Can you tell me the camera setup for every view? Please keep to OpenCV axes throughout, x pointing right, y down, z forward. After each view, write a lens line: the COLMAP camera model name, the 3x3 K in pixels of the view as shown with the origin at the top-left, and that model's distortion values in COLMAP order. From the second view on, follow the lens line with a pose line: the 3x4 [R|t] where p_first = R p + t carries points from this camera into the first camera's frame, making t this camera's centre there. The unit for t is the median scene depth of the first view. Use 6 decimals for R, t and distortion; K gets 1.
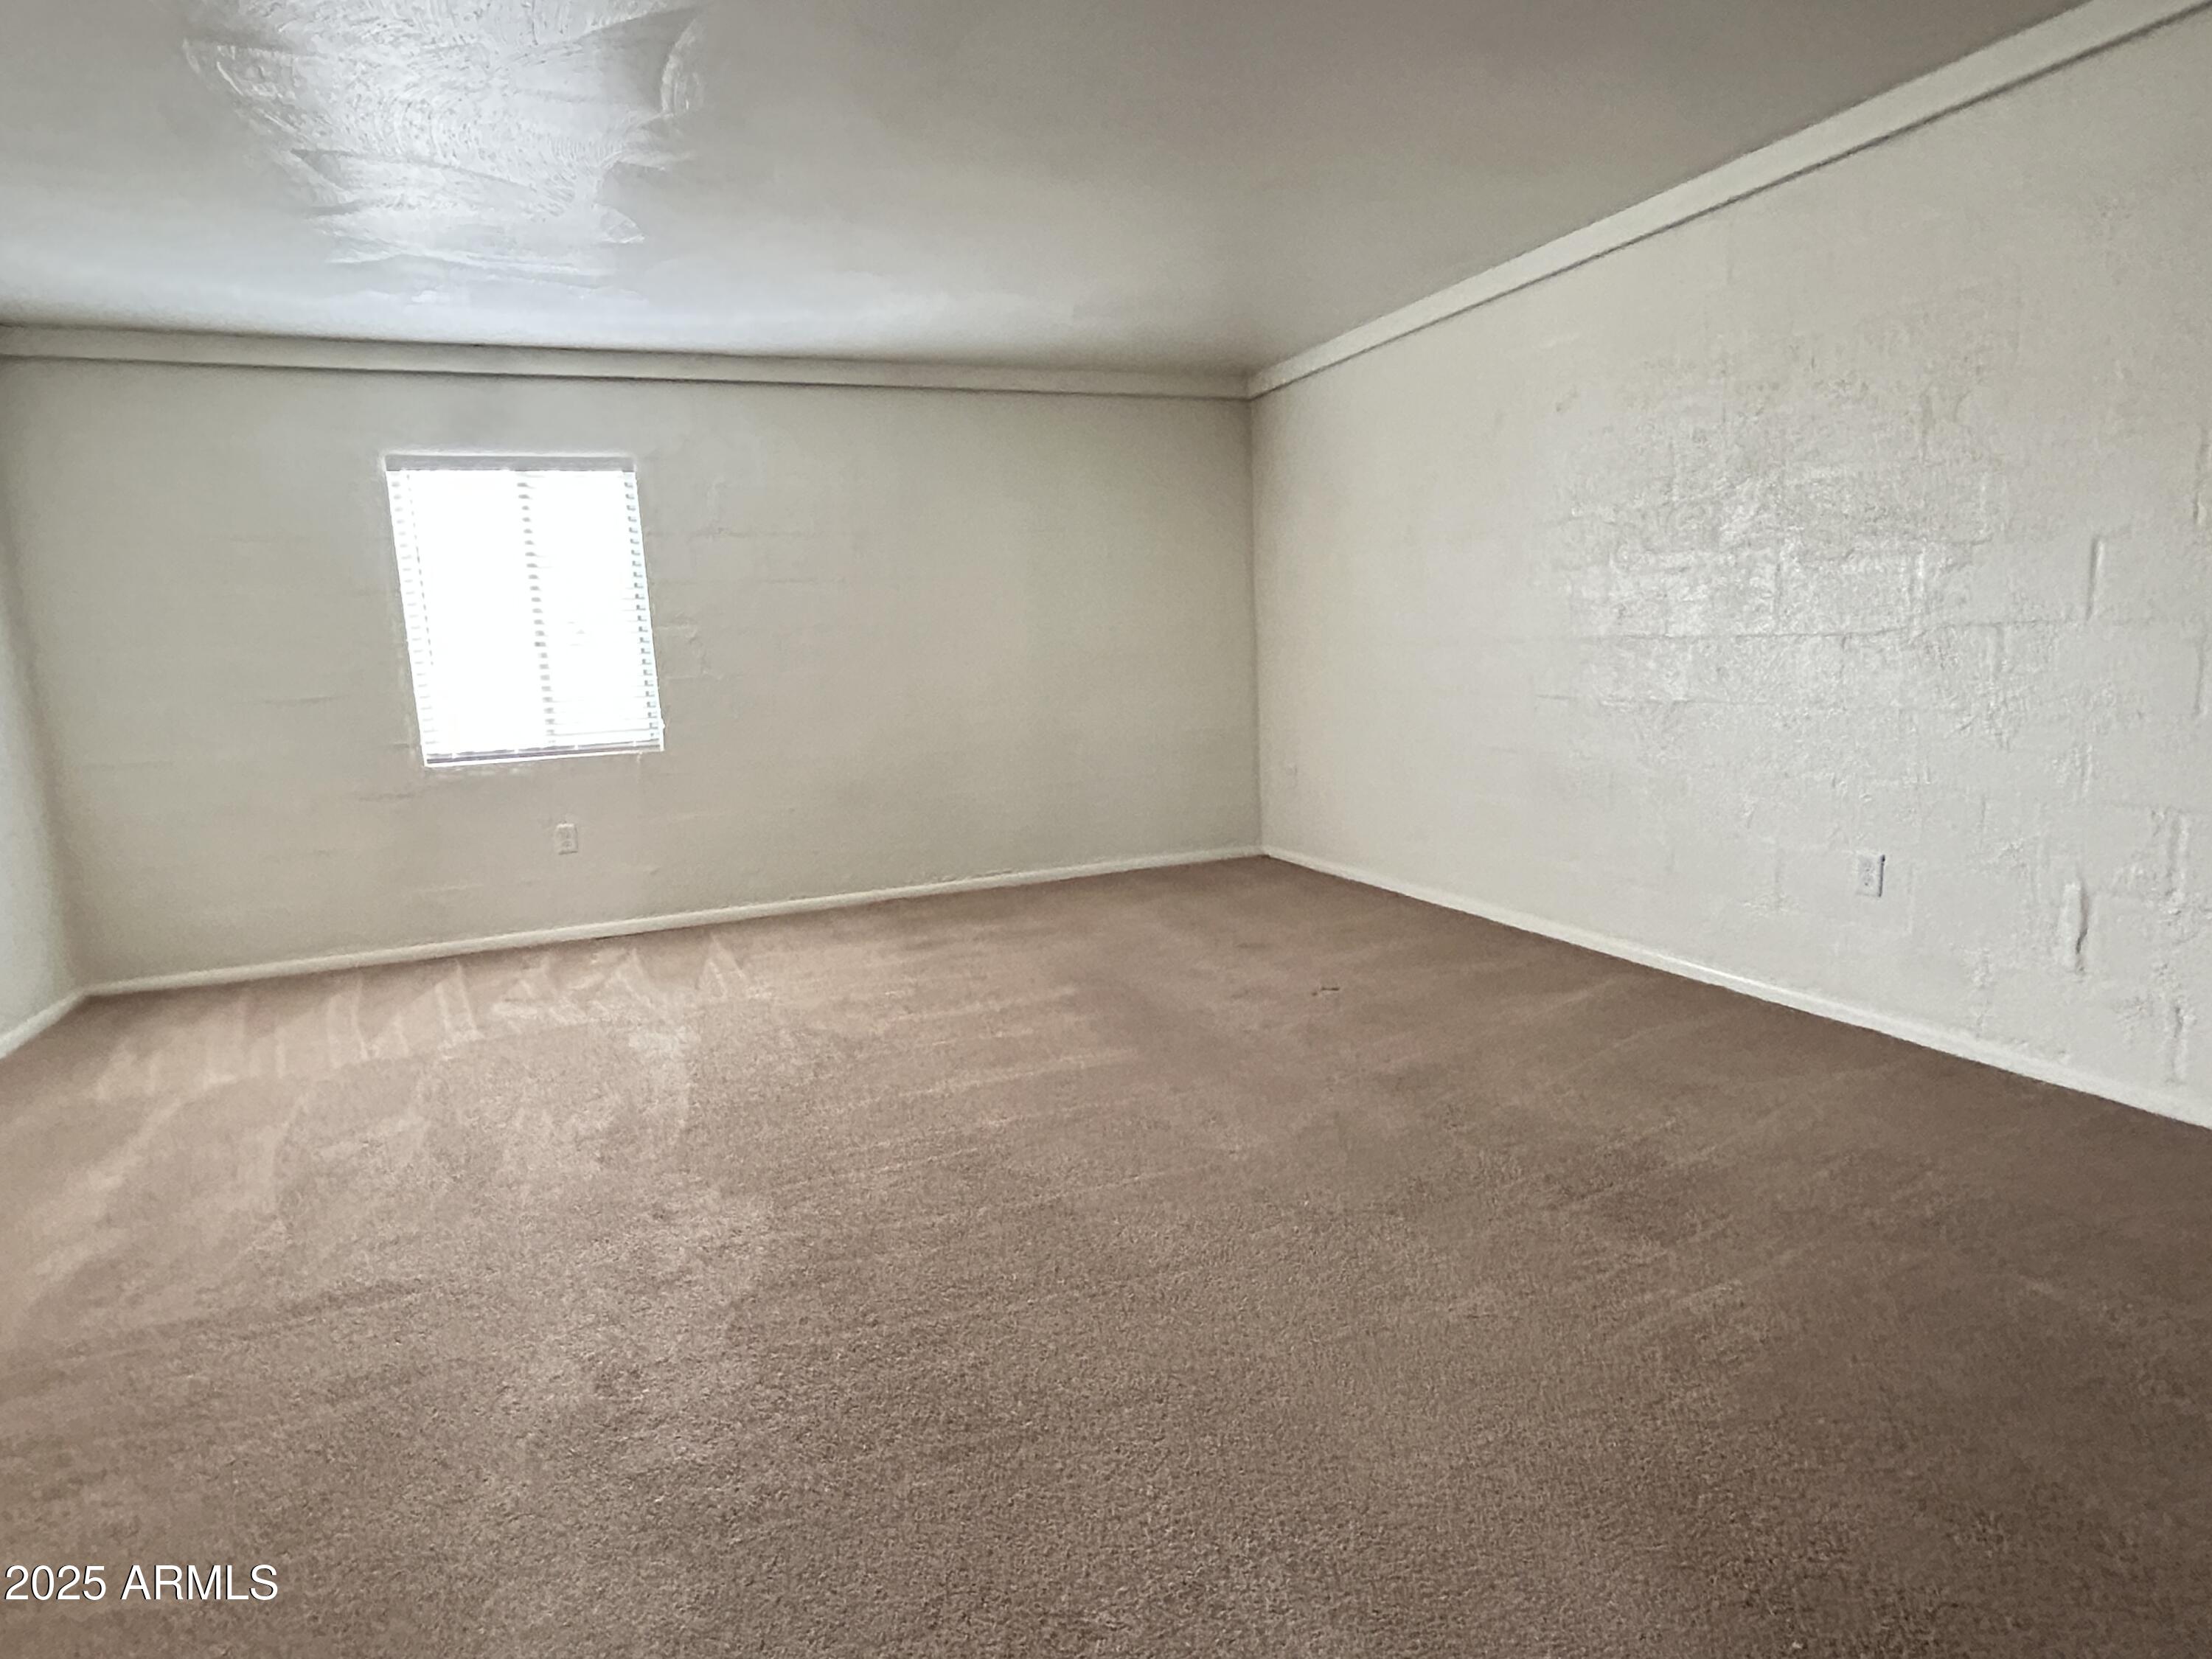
lens RADIAL K [[1213.3, 0, 1112.8], [0, 1213.3, 830.3], [0, 0, 1]] dist [0.002166, -0.000634]
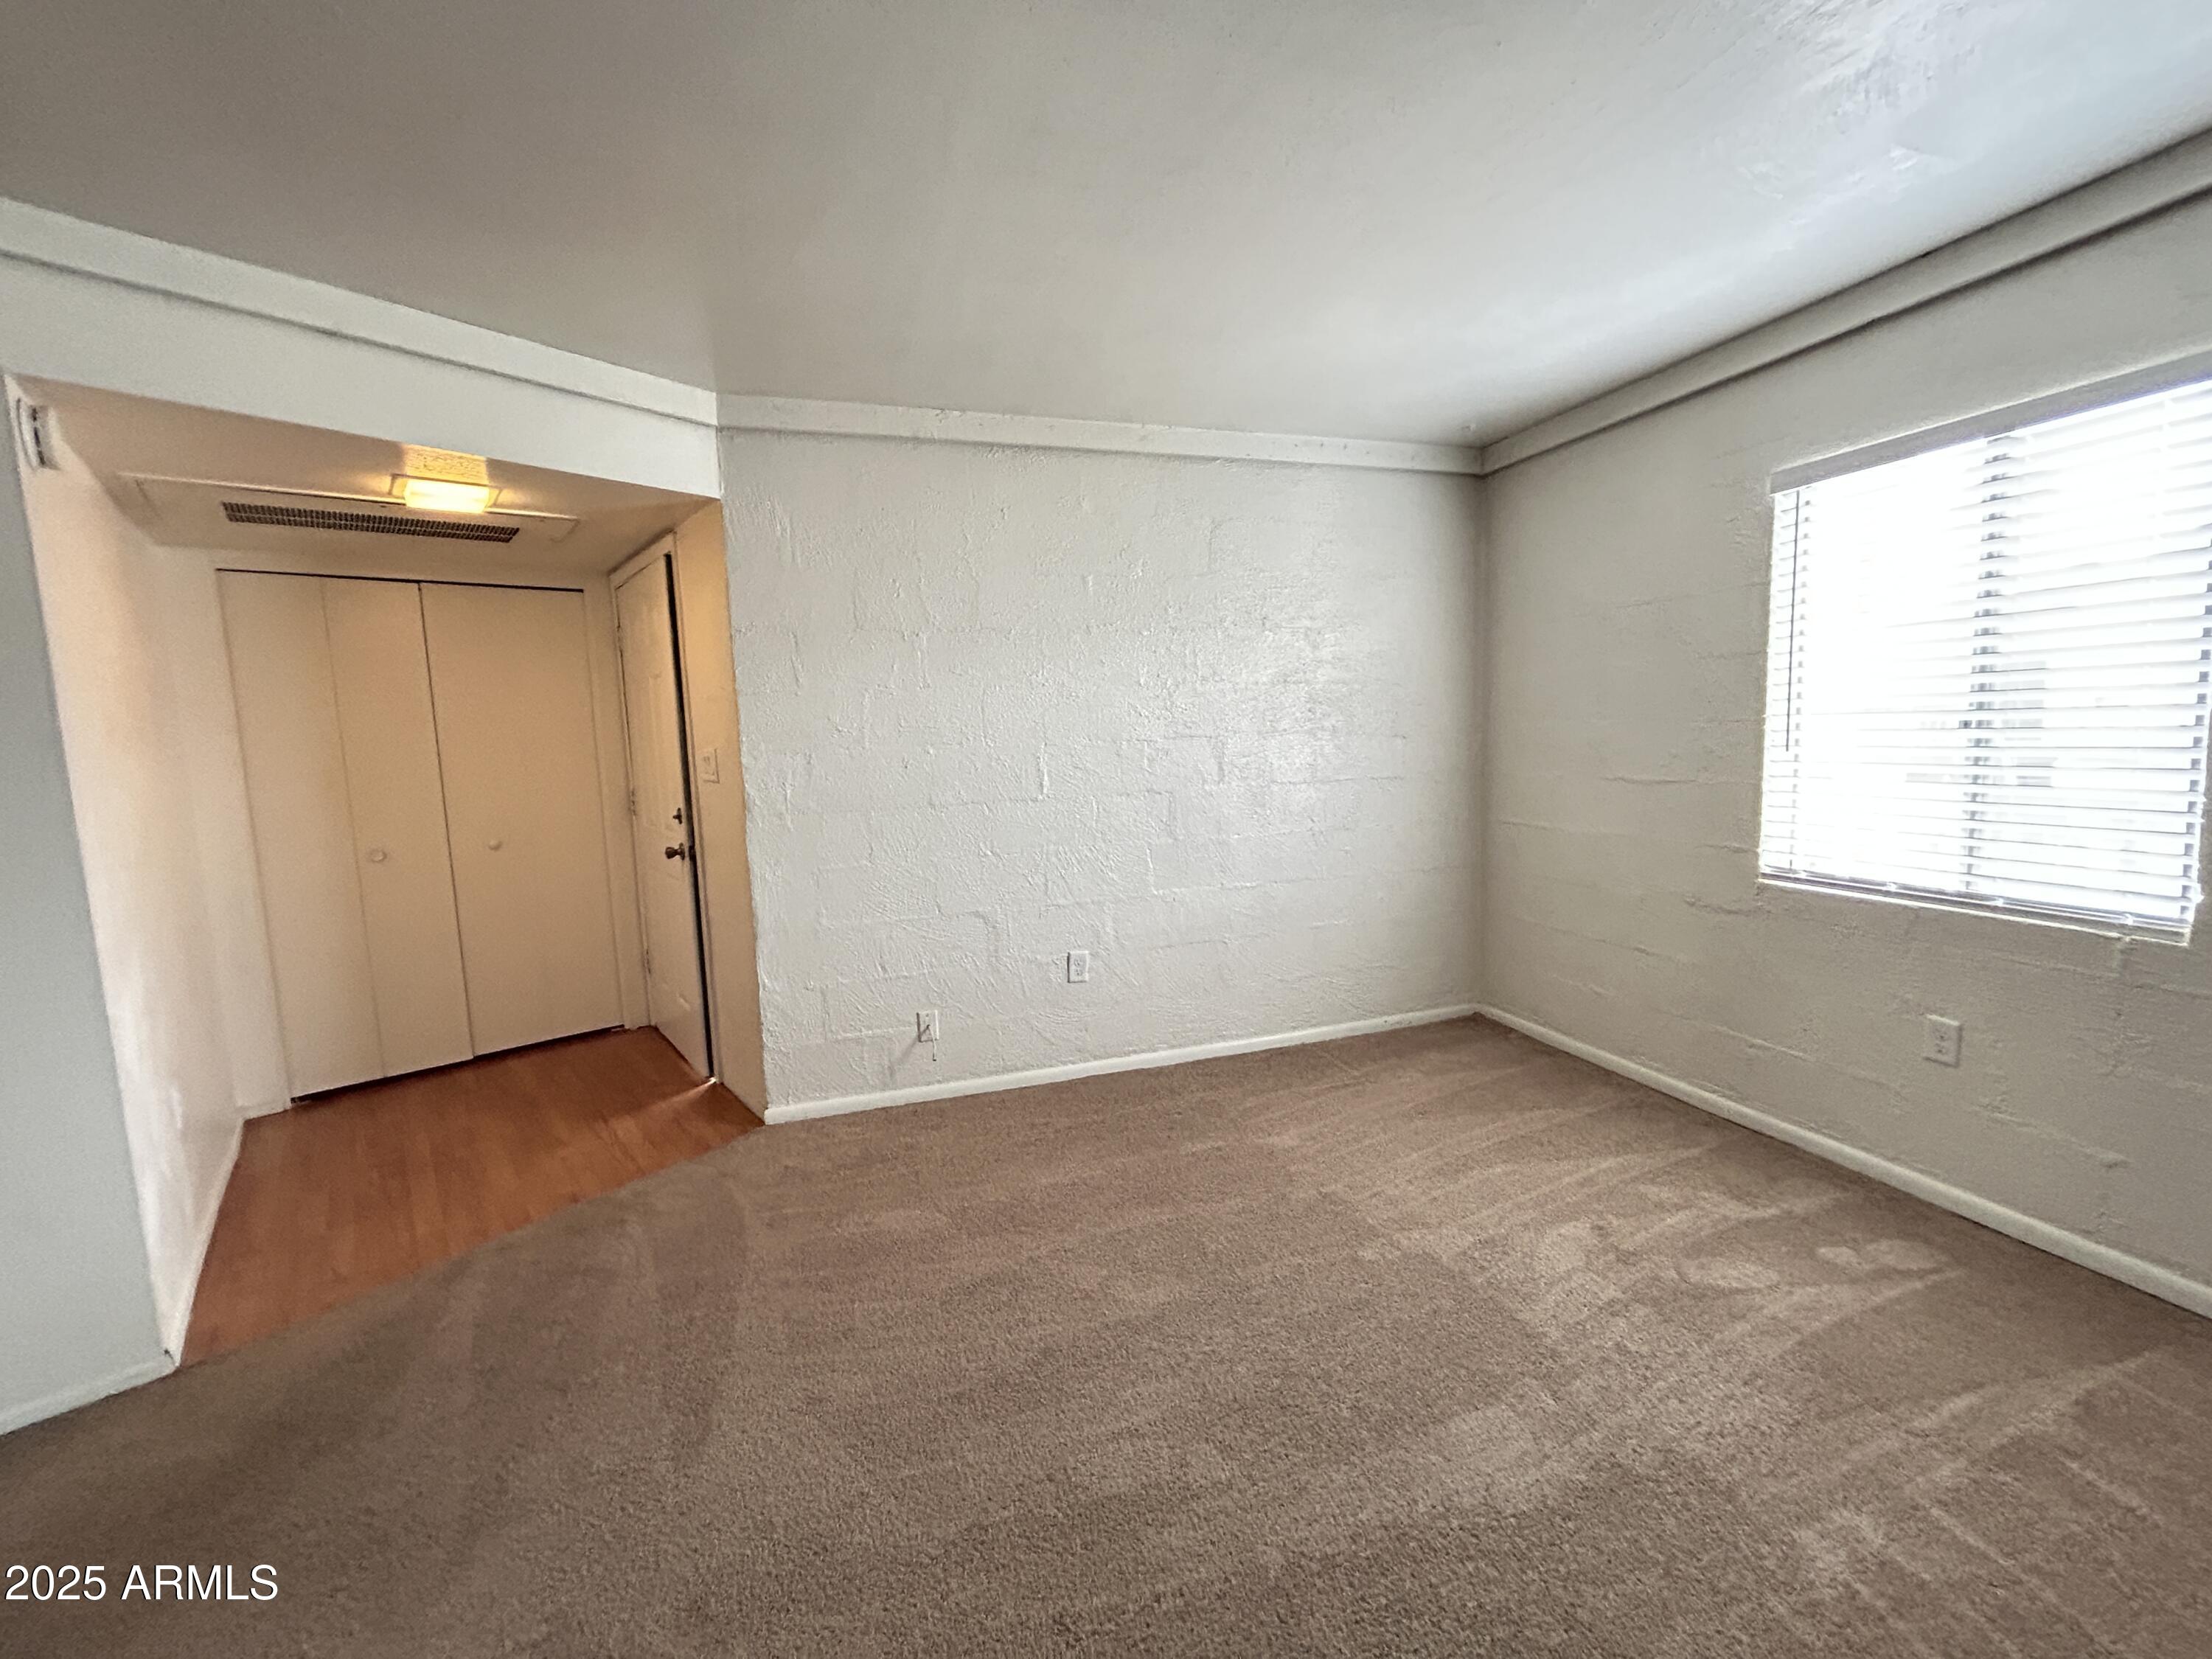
lens RADIAL K [[901.4, 0, 1101.6], [0, 901.4, 825.5], [0, 0, 1]] dist [0.000092, 0.000942]
pose [[-0.074100, 0.152798, -0.985475, 0.019825], [-0.115196, 0.980266, 0.160652, -0.158261], [0.990575, 0.125427, -0.055036, 0.749243]]
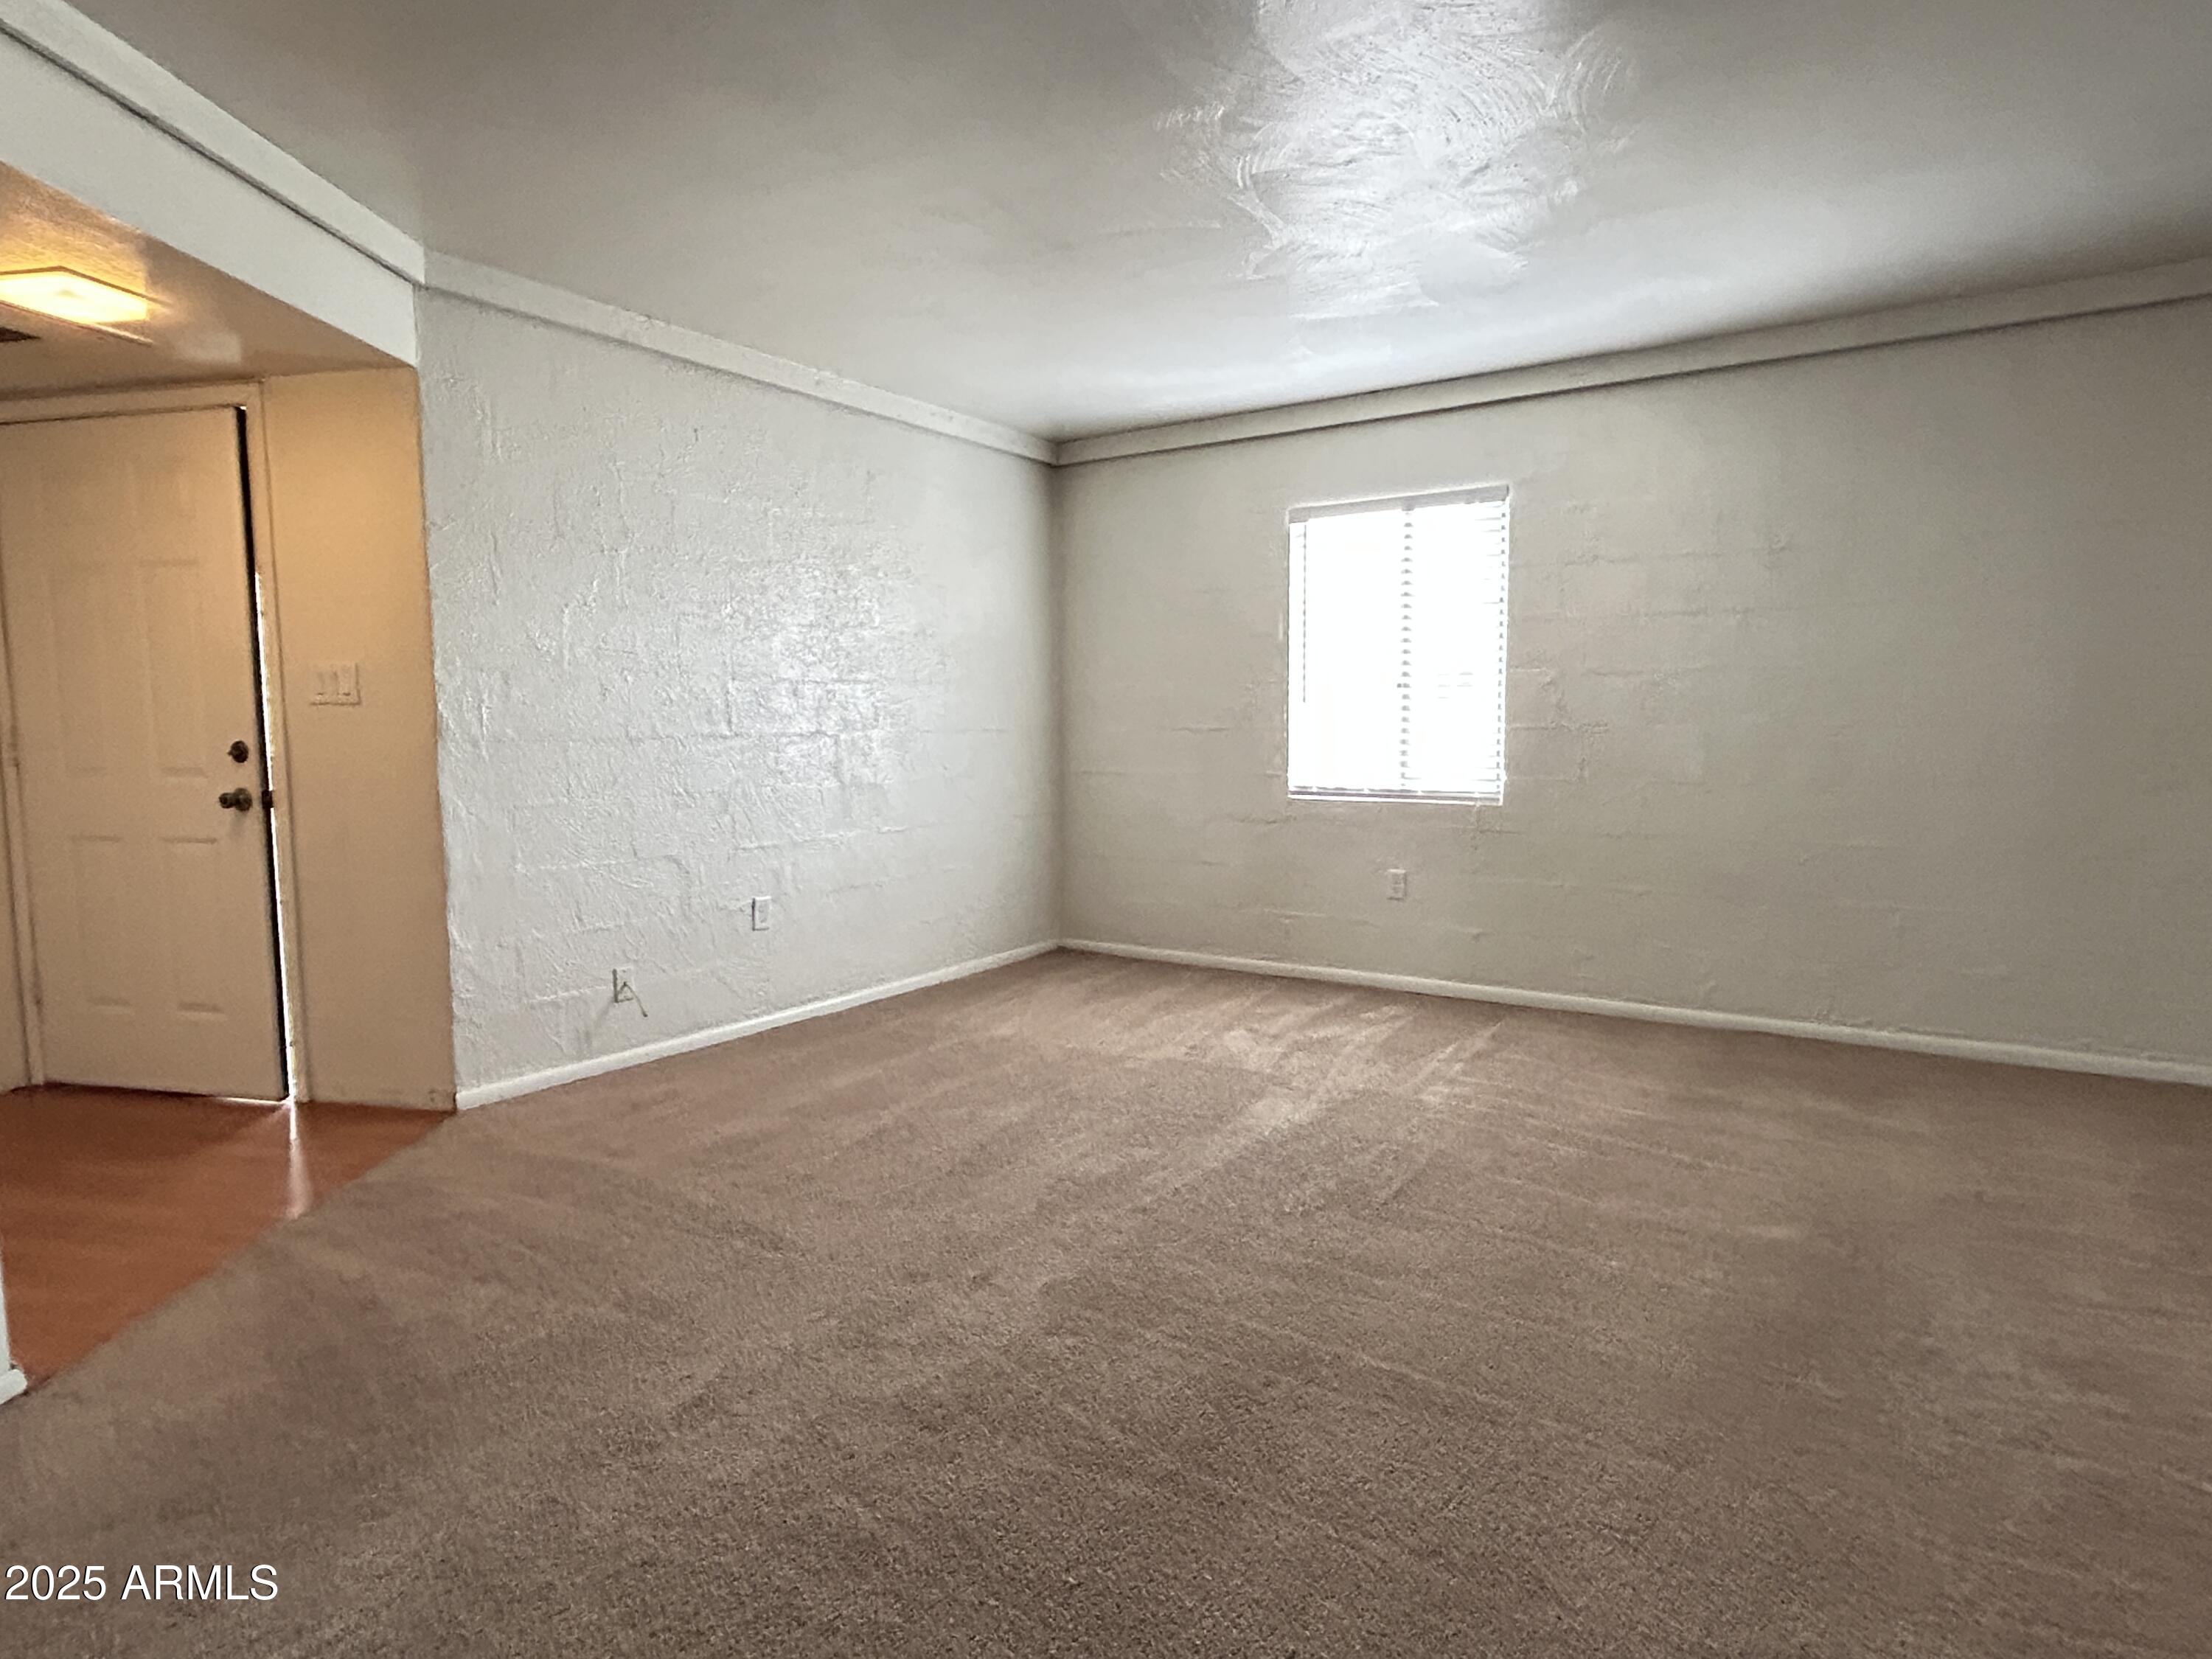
lens RADIAL K [[1213.3, 0, 1112.8], [0, 1213.3, 830.3], [0, 0, 1]] dist [0.002166, -0.000634]
pose [[0.561103, 0.117572, -0.819354, 0.272101], [-0.145395, 0.988470, 0.042271, -0.056096], [0.814877, 0.095411, 0.571728, 0.324092]]
